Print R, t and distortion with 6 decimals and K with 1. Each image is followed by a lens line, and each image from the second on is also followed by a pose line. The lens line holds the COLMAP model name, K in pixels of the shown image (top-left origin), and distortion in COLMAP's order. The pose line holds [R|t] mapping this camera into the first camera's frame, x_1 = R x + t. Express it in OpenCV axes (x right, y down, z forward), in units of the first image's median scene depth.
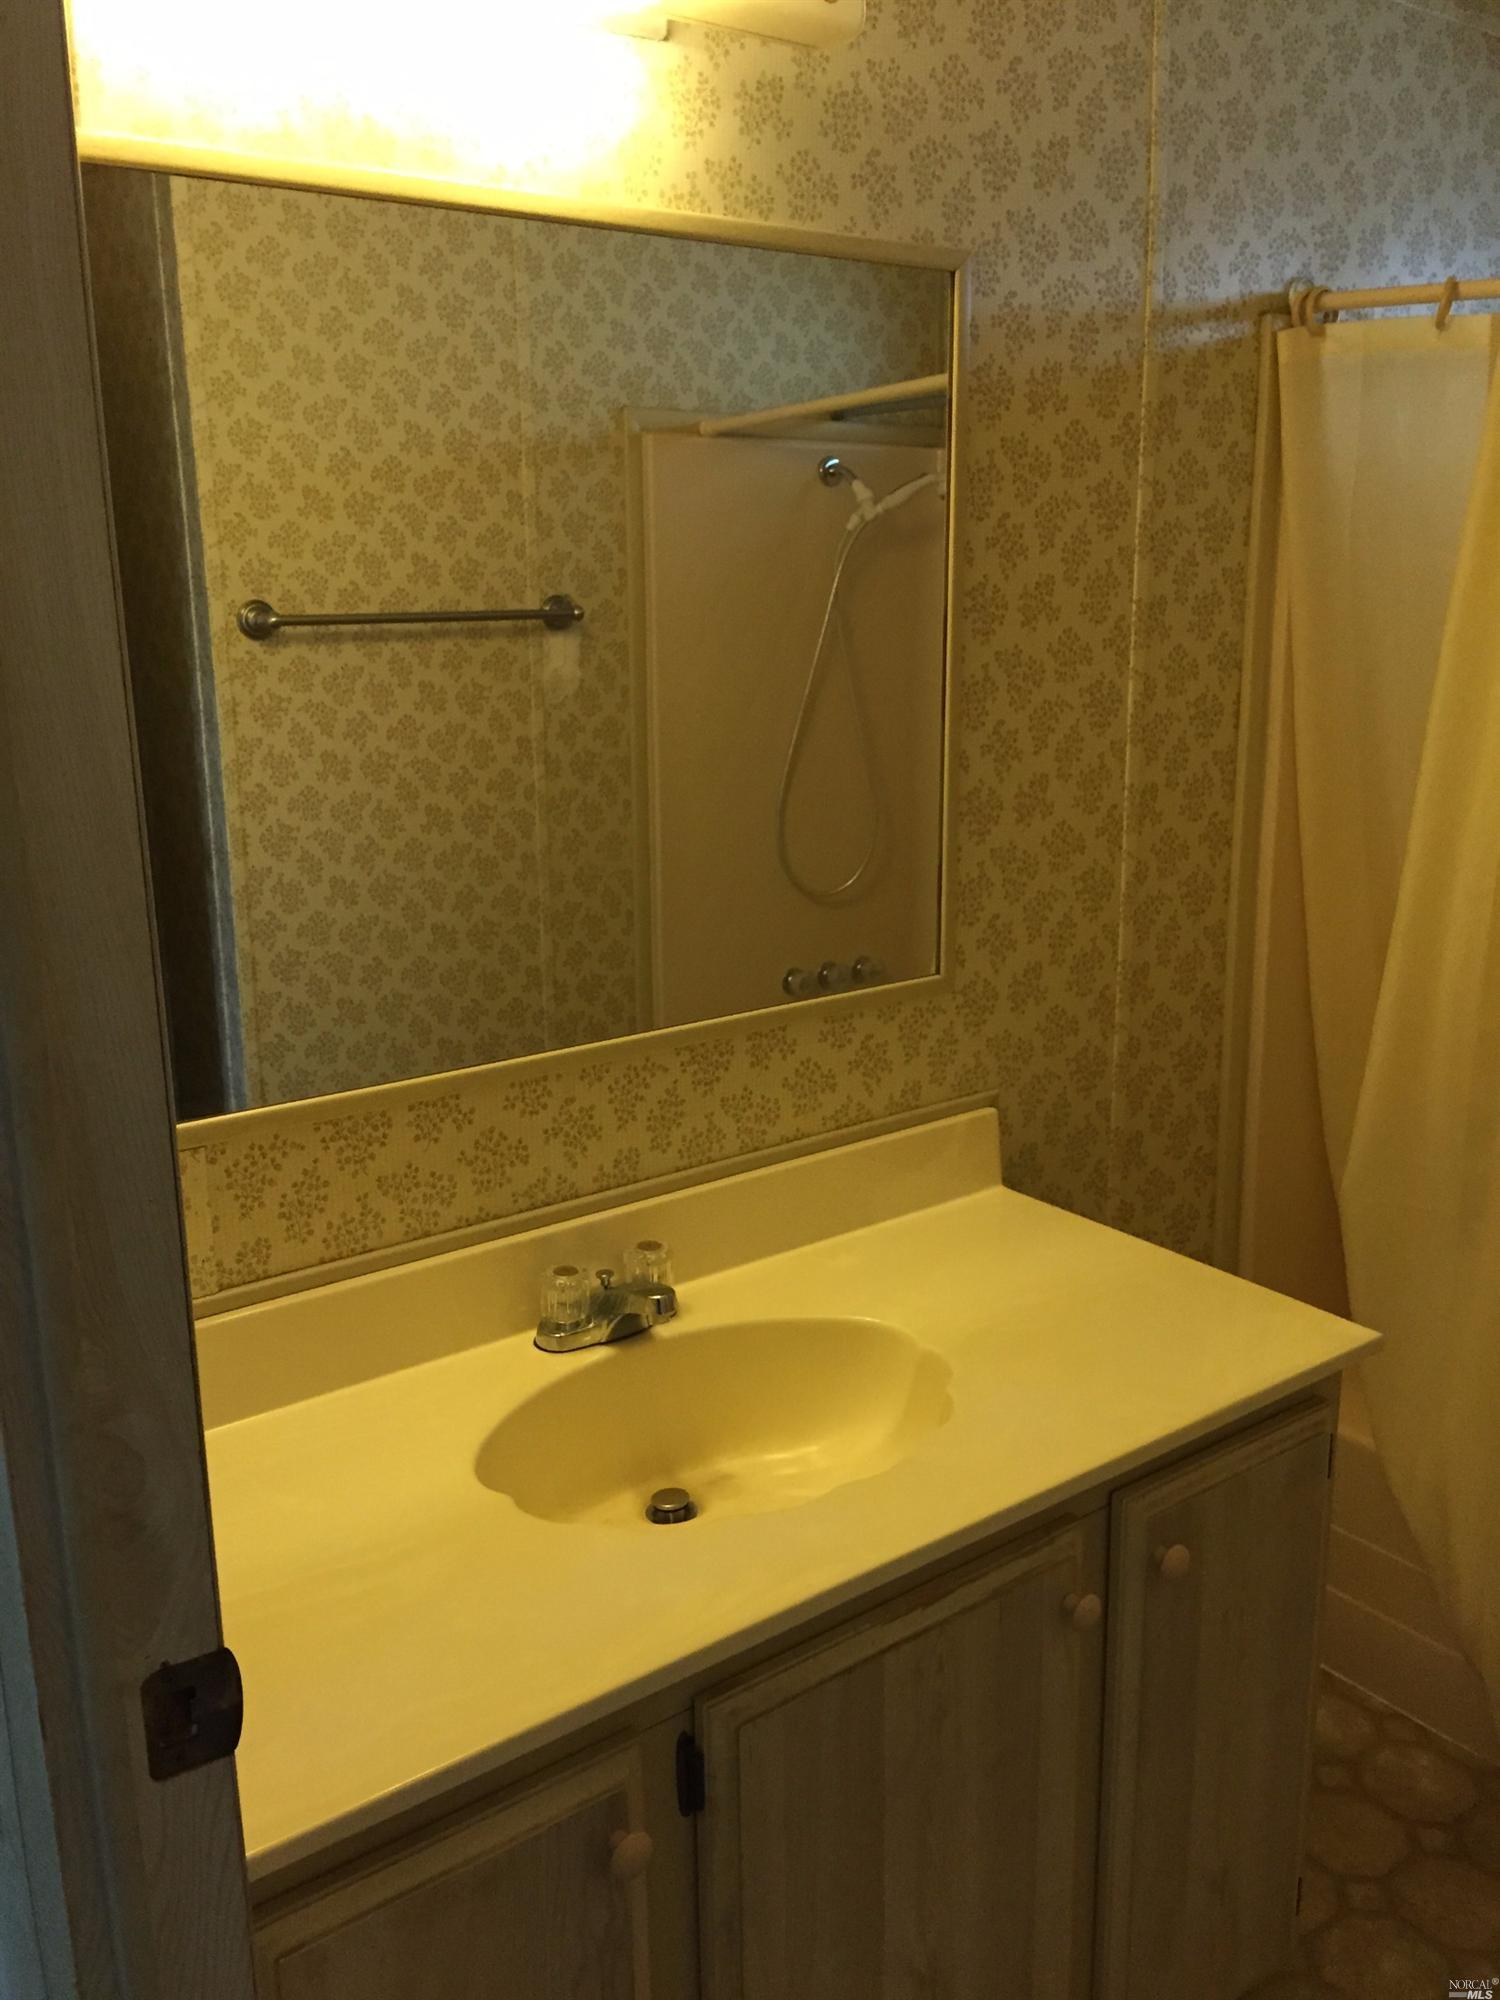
lens RADIAL K [[1699.7, 0, 749.8], [0, 1699.7, 1001.5], [0, 0, 1]] dist [0.027937, -0.029064]
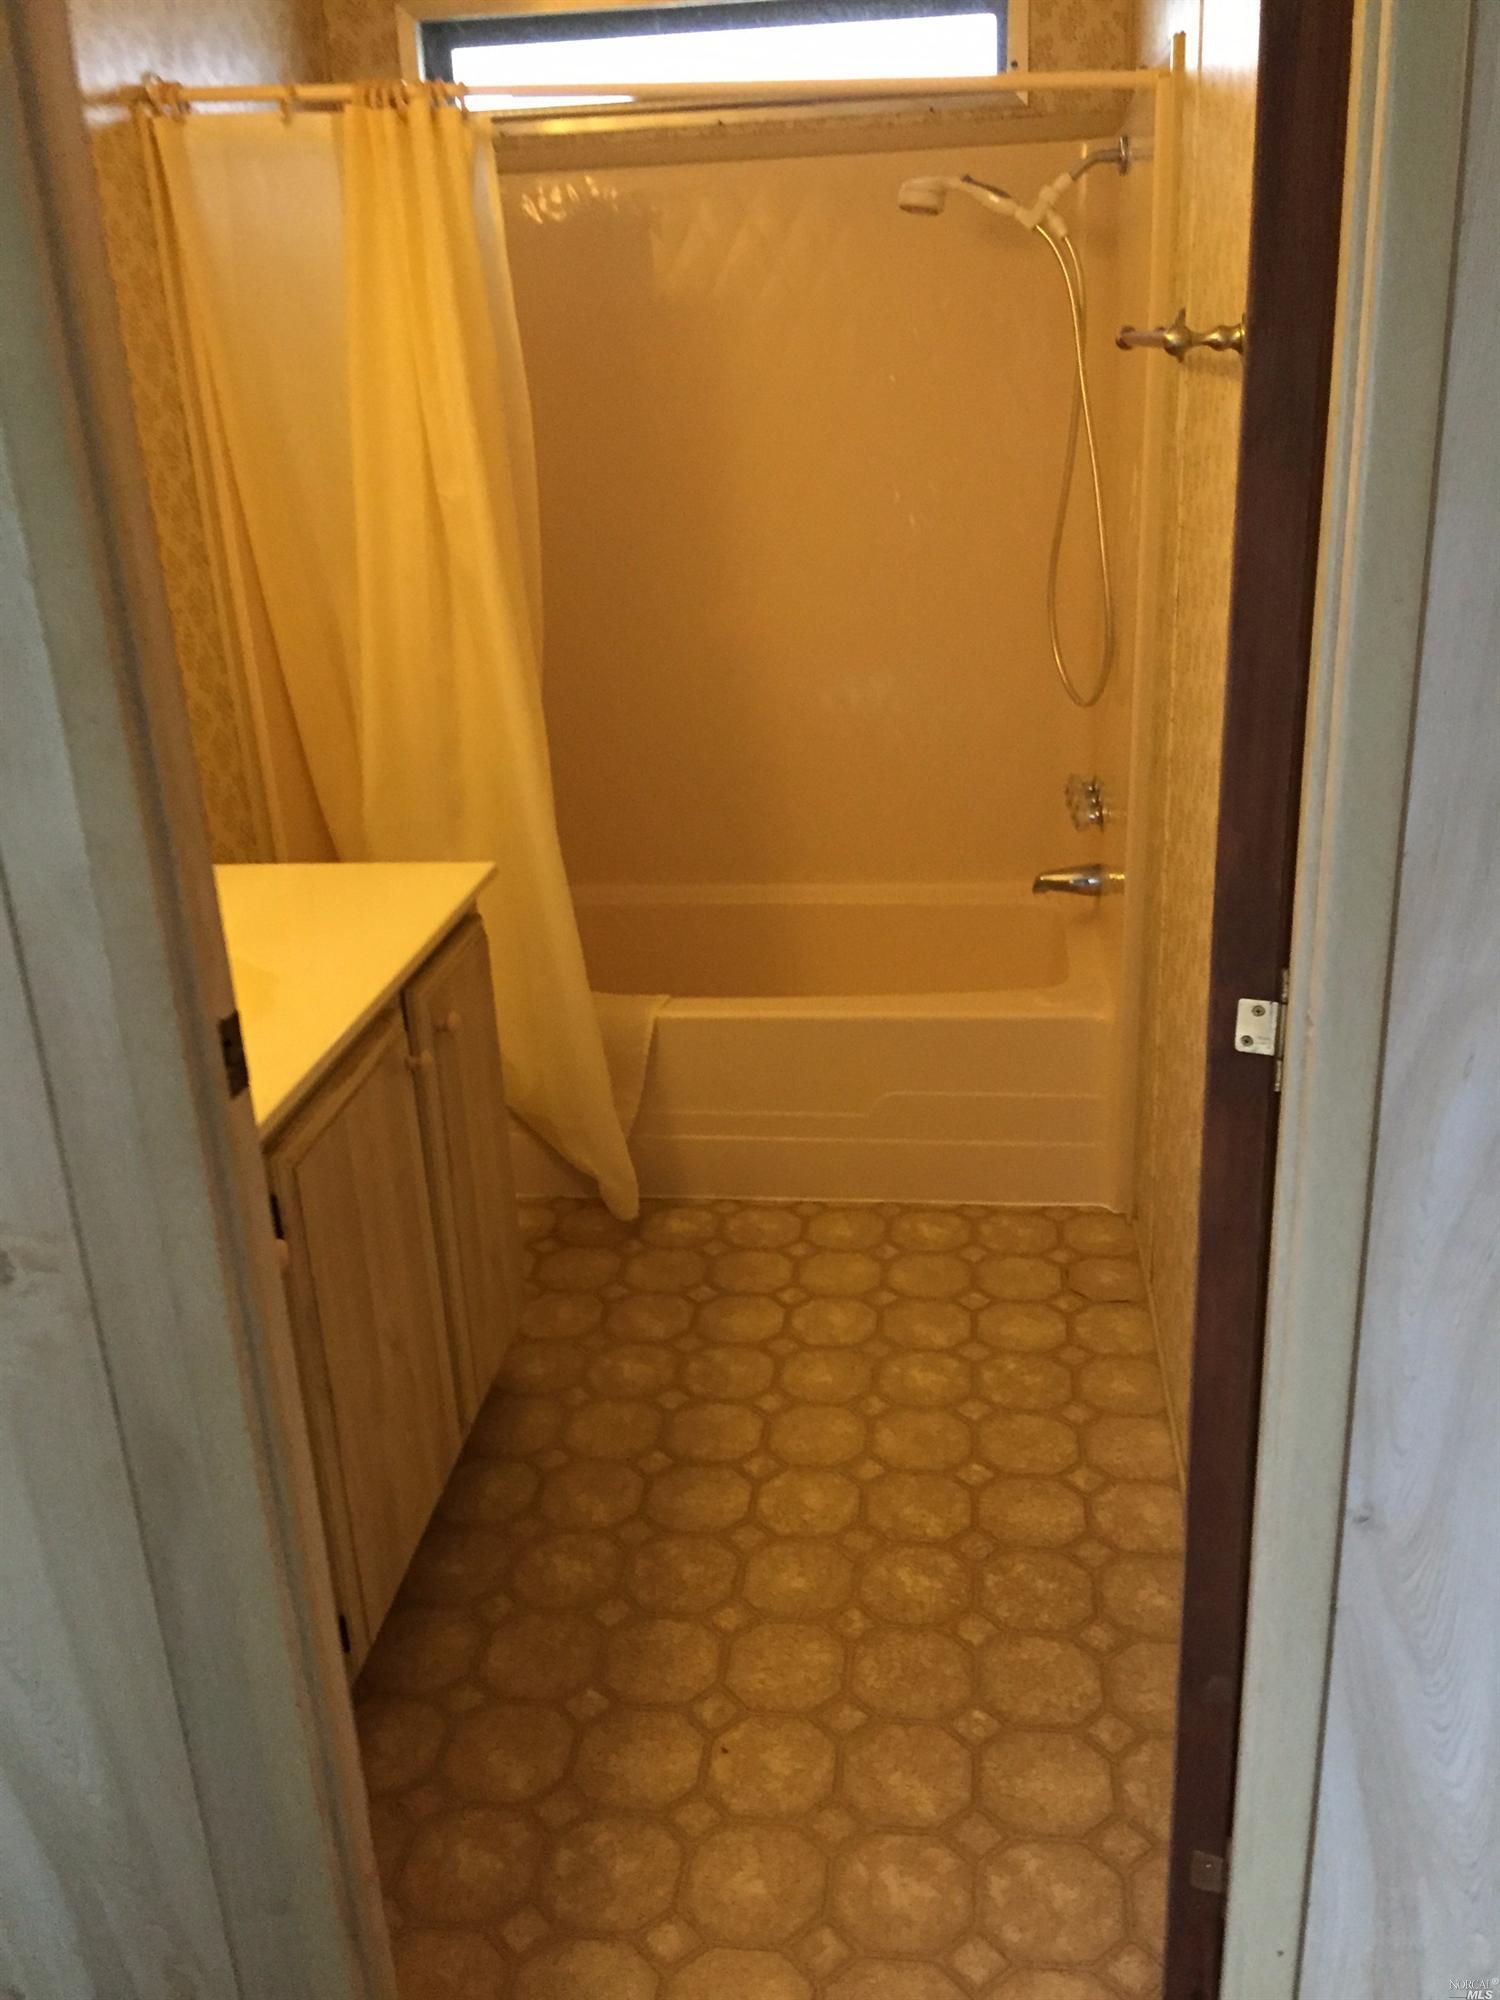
lens RADIAL K [[1699.7, 0, 752.8], [0, 1699.7, 997.4], [0, 0, 1]] dist [0.027937, -0.029064]
pose [[0.697053, -0.283600, 0.658550, -0.360831], [0.214951, 0.958864, 0.185409, 0.067098], [-0.684042, 0.012316, 0.729339, -0.154616]]
